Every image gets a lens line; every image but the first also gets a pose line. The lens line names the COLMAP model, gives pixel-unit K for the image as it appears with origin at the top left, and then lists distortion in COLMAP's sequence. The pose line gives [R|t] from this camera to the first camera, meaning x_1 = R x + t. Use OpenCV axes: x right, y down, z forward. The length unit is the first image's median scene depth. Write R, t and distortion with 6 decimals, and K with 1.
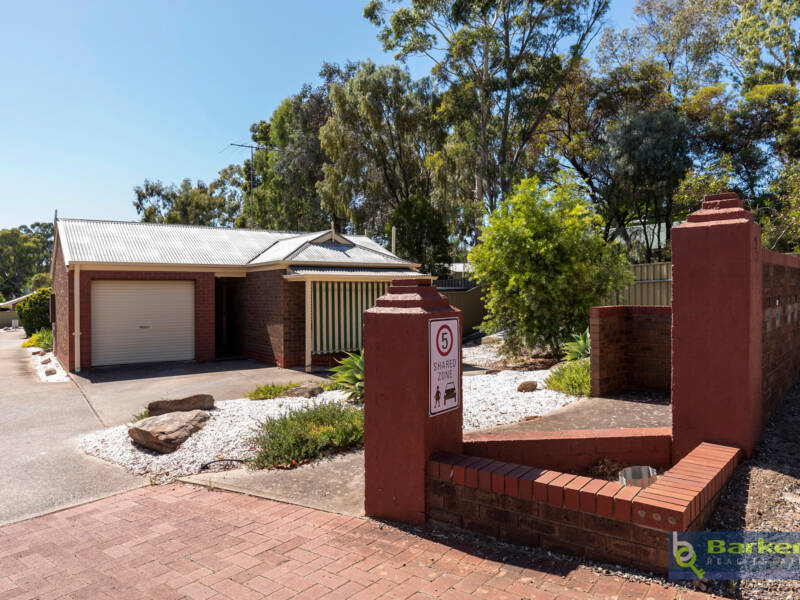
lens RADIAL K [[576.2, 0, 400.0], [0, 576.2, 300.0], [0, 0, 1]] dist [0.003879, 0.000906]
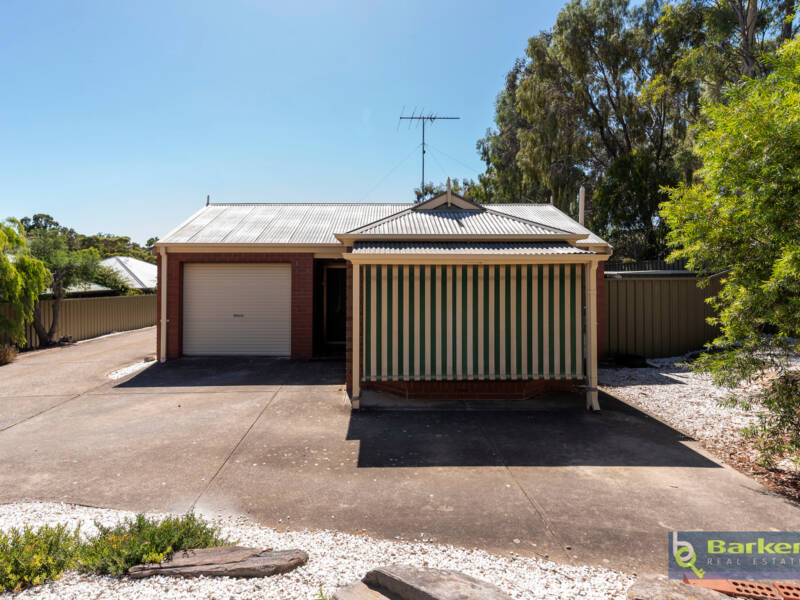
lens RADIAL K [[425.3, 0, 399.4], [0, 425.3, 266.4], [0, 0, 1]] dist [-0.004722, -0.000992]
pose [[0.835337, 0.002950, -0.549730, 0.121600], [-0.012817, 0.999818, -0.014112, -0.021899], [0.549589, 0.018834, 0.835223, 0.565821]]
